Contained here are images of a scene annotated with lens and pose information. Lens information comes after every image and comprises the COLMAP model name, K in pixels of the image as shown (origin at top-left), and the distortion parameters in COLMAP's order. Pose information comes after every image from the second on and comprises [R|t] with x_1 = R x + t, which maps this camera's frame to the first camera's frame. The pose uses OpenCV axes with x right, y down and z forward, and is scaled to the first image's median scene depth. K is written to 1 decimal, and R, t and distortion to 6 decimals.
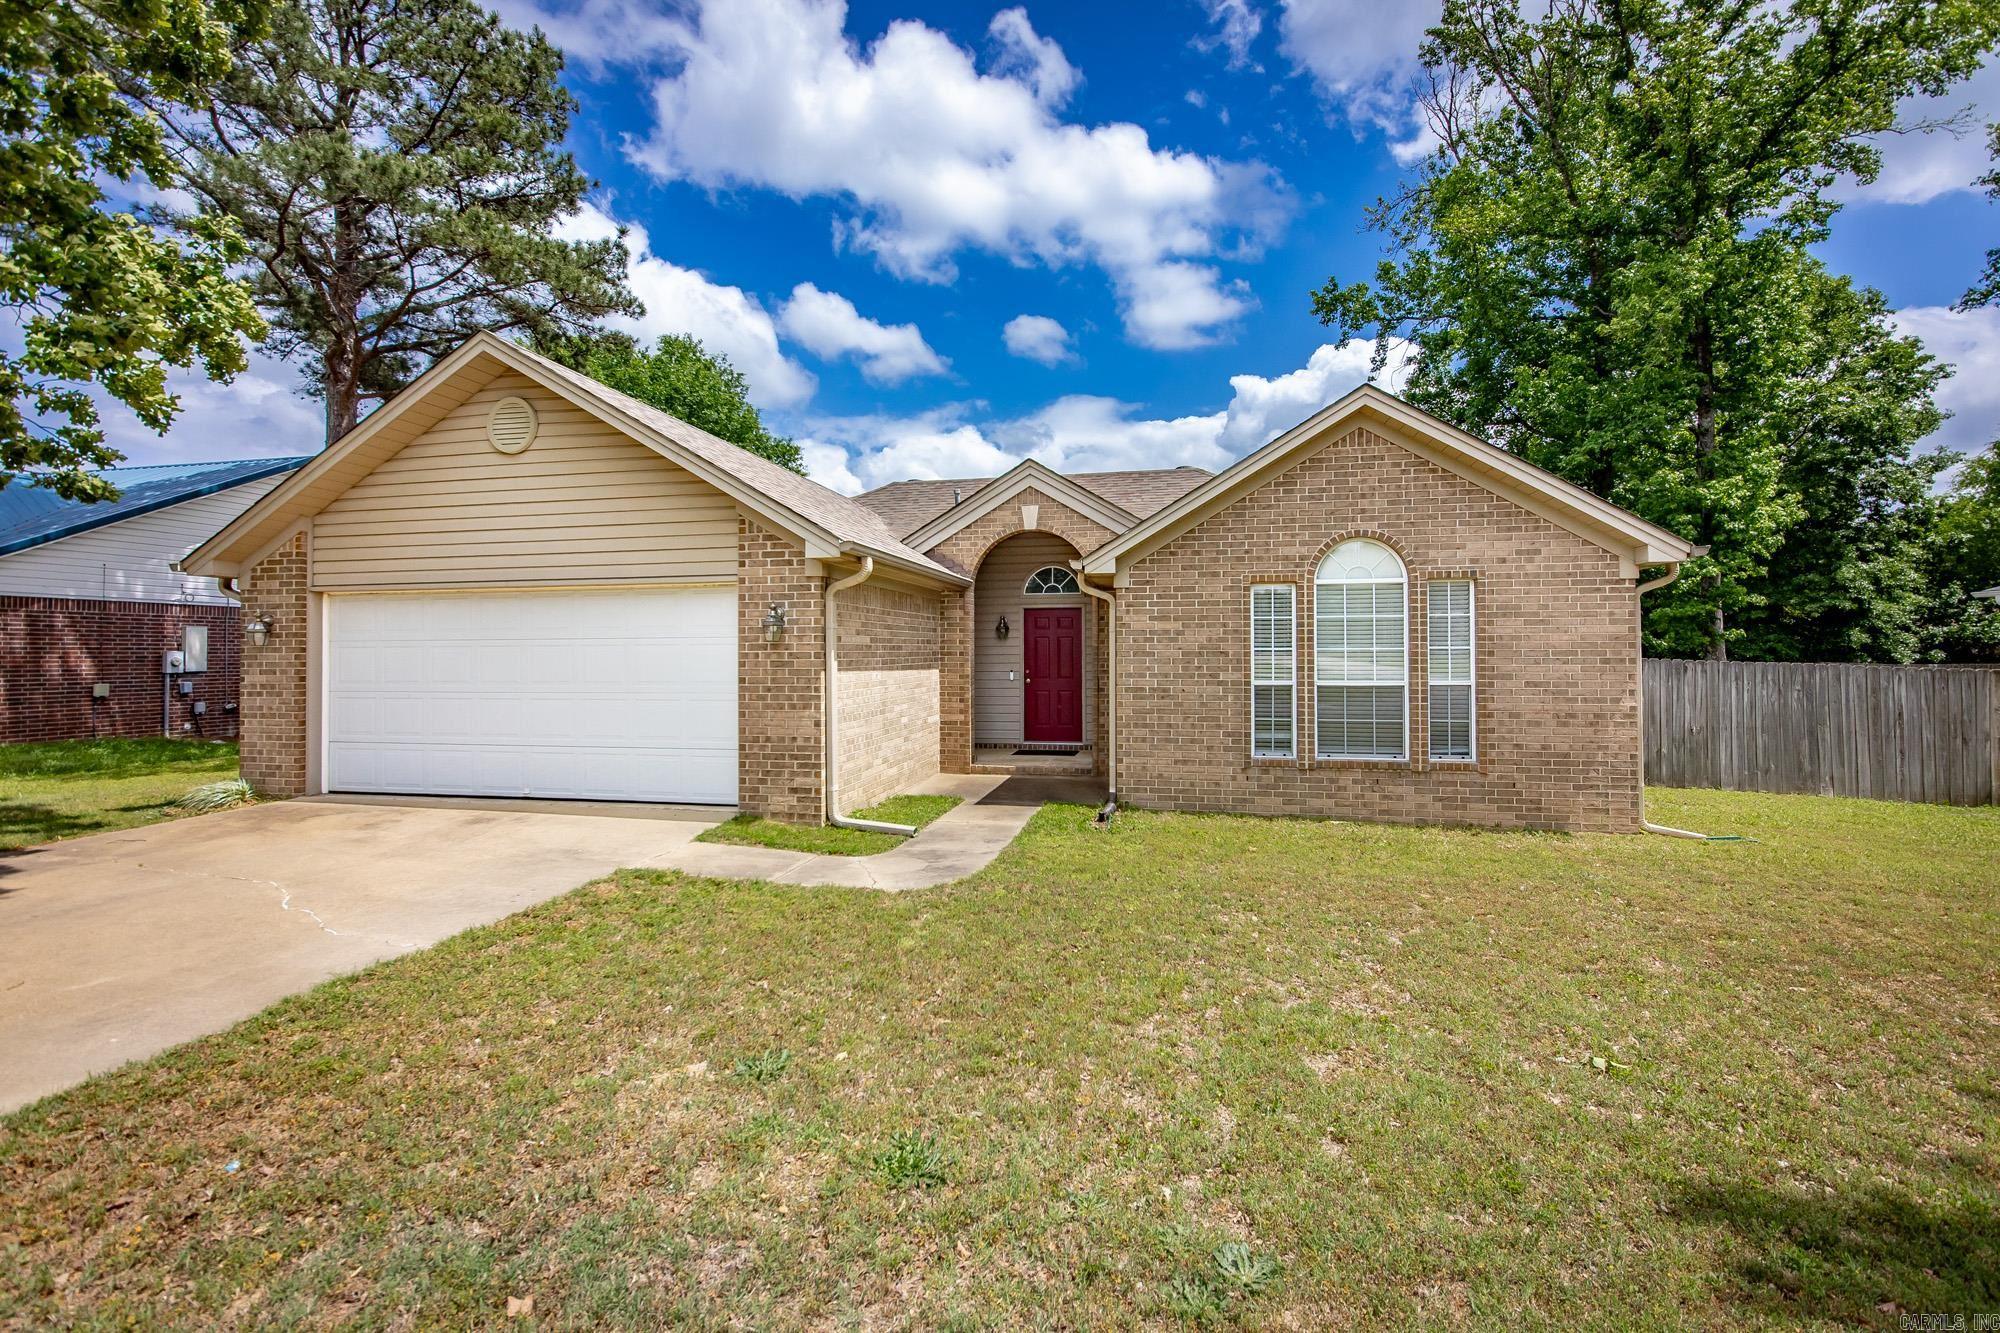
lens RADIAL K [[903.9, 0, 1000.7], [0, 903.9, 644.6], [0, 0, 1]] dist [-0.005475, -0.000832]
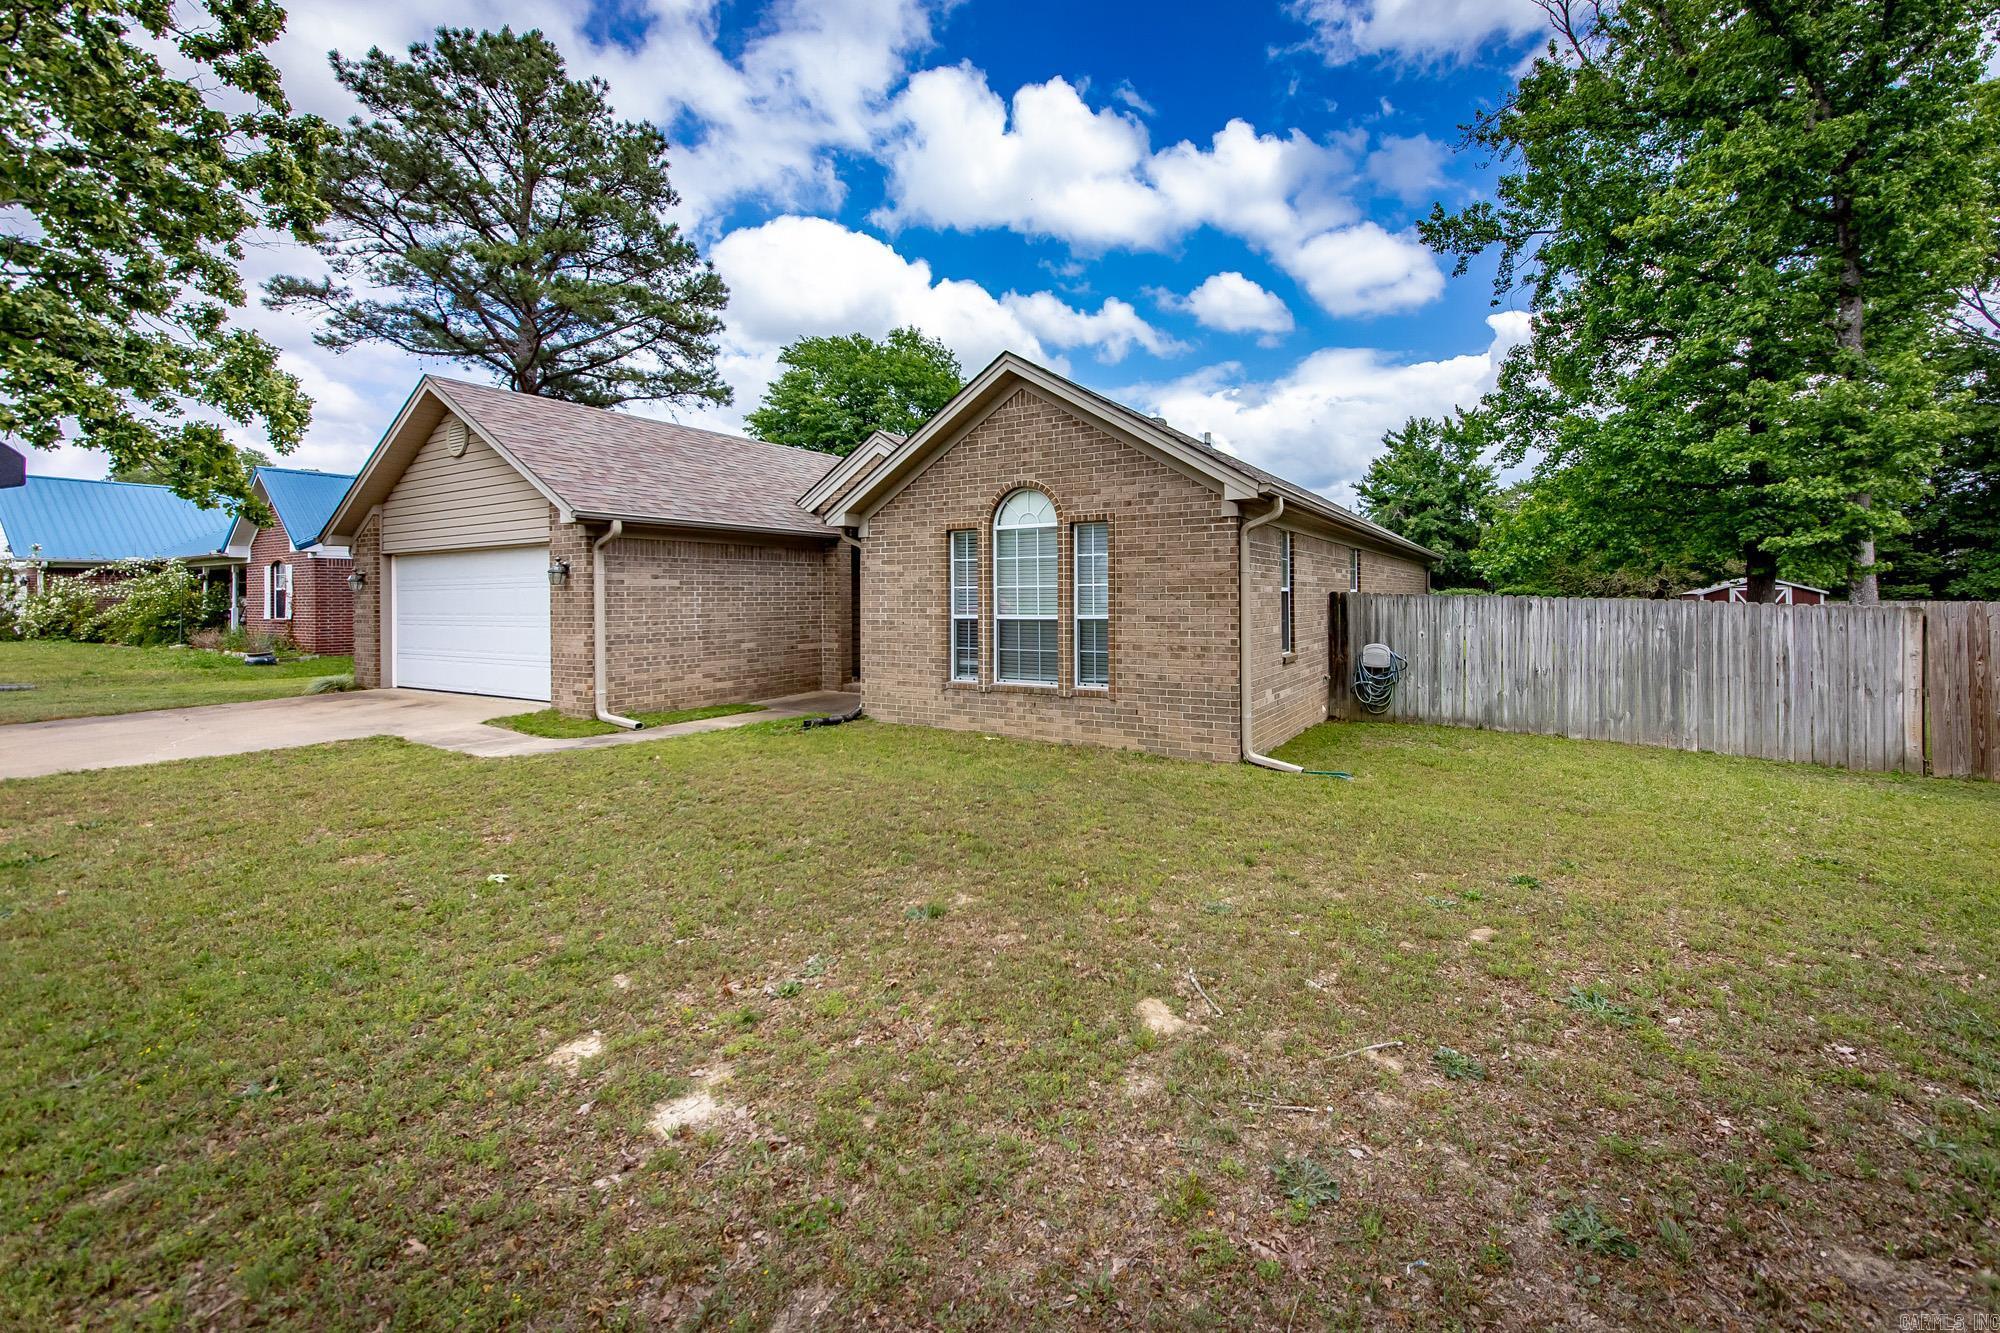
lens RADIAL K [[848.2, 0, 1056.3], [0, 848.2, 598.9], [0, 0, 1]] dist [0.004037, 0.000310]
pose [[0.947361, -0.002913, -0.320153, 0.769548], [0.007070, 0.999905, 0.011825, 0.007878], [0.320088, -0.013466, 0.947292, 0.012355]]
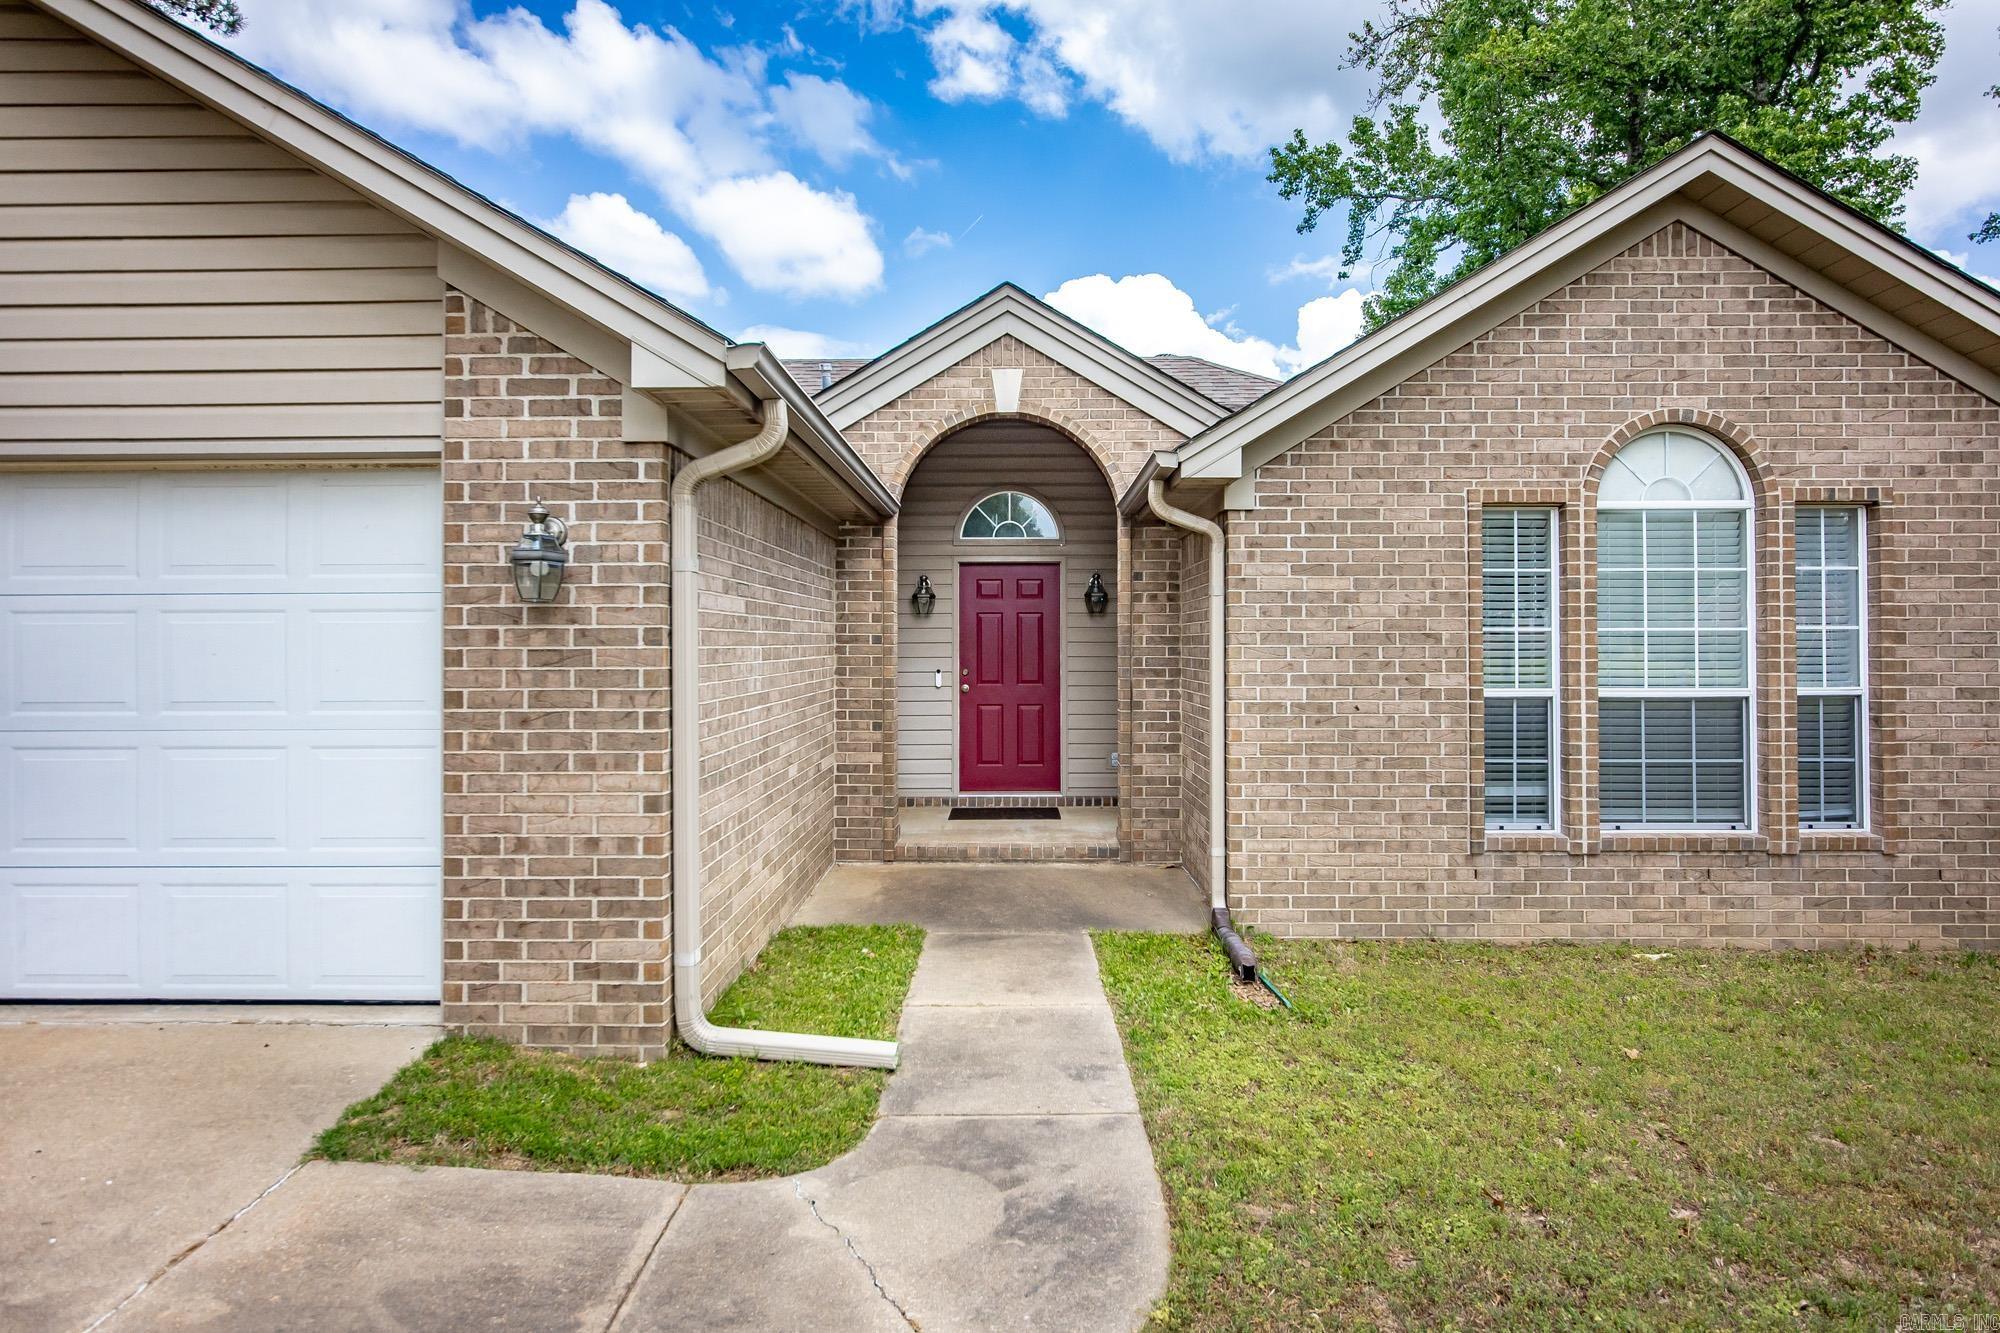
lens RADIAL K [[1138.7, 0, 1005.8], [0, 1138.7, 635.2], [0, 0, 1]] dist [-0.002972, 0.002389]
pose [[0.980543, 0.003034, 0.196278, -0.129040], [-0.002877, 0.999995, -0.001084, 0.010104], [-0.196281, 0.000498, 0.980548, 0.407217]]
